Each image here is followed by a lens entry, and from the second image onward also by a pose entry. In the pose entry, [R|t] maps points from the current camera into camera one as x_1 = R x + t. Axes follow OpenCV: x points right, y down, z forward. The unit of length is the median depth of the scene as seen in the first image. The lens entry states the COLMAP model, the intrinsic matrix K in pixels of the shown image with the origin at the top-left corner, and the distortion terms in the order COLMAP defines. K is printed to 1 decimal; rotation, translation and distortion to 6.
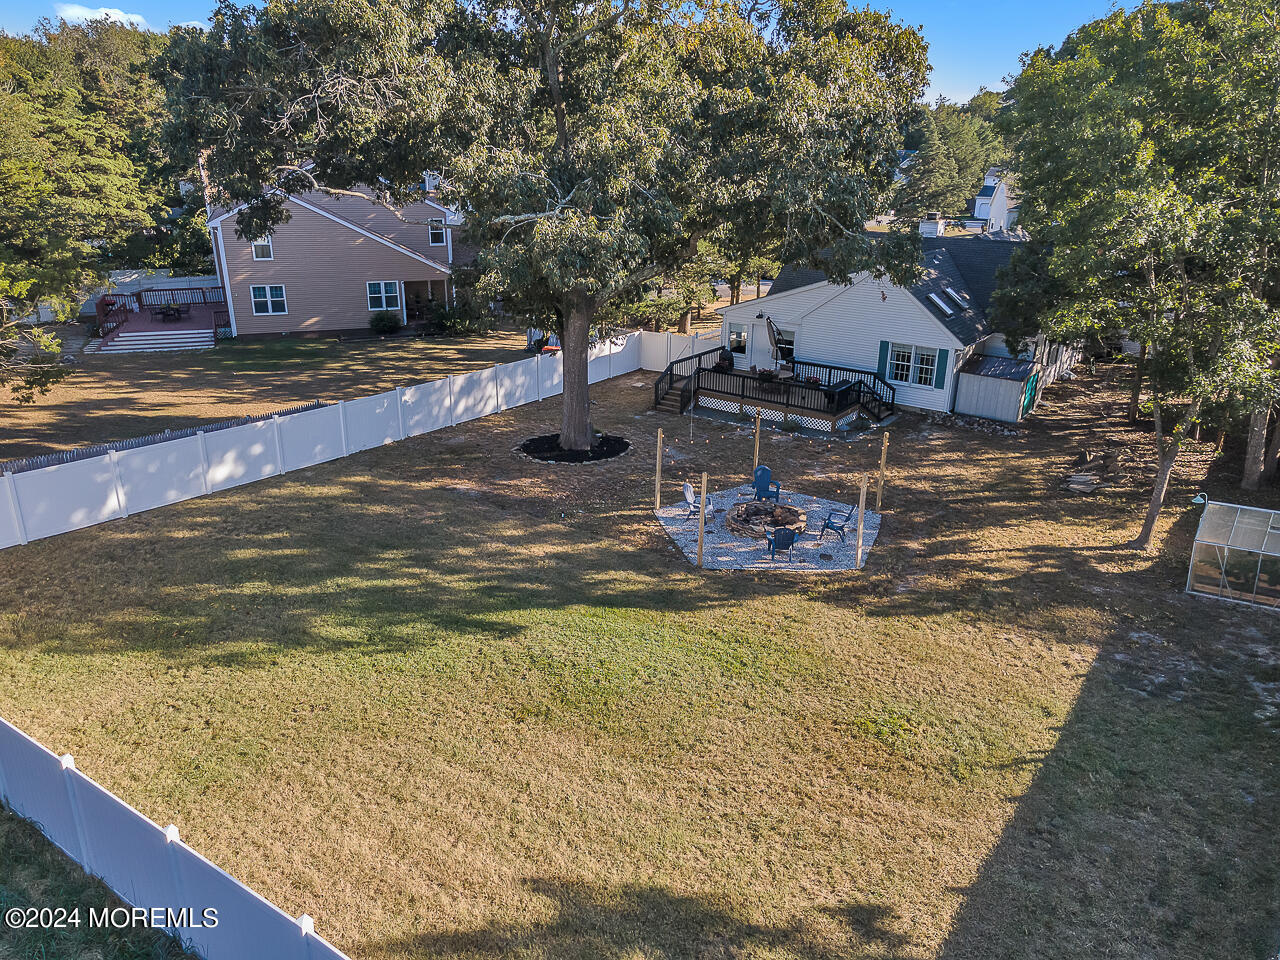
lens RADIAL K [[930.1, 0, 640.0], [0, 930.1, 480.0], [0, 0, 1]] dist [0.037029, 0.006327]
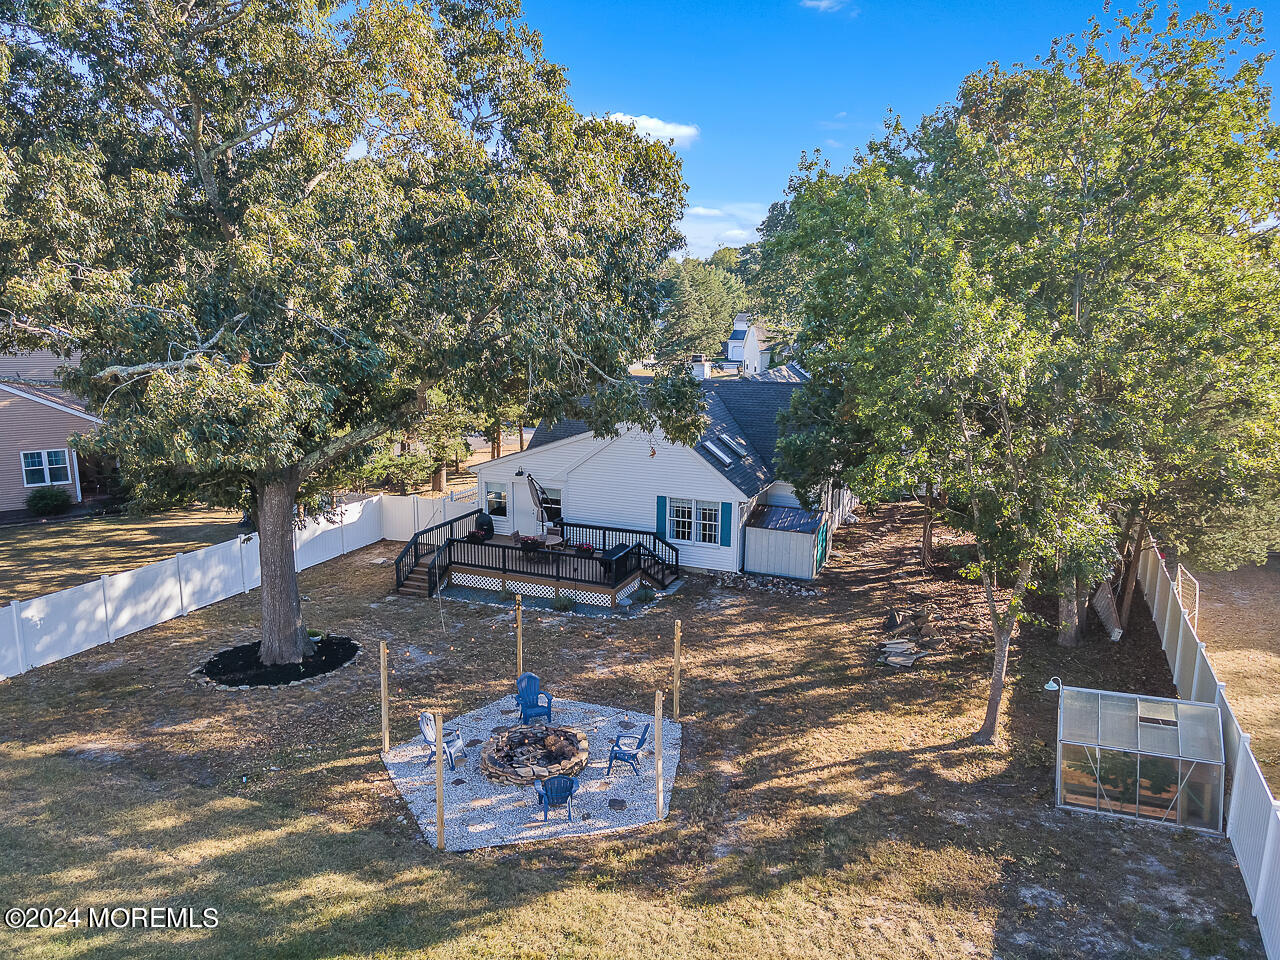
lens RADIAL K [[955.0, 0, 640.0], [0, 955.0, 480.0], [0, 0, 1]] dist [0.050287, -0.001287]
pose [[0.970711, -0.052387, 0.234468, 0.039568], [0.087463, 0.986024, -0.141796, -0.046450], [-0.223763, 0.158150, 0.961727, 0.169127]]
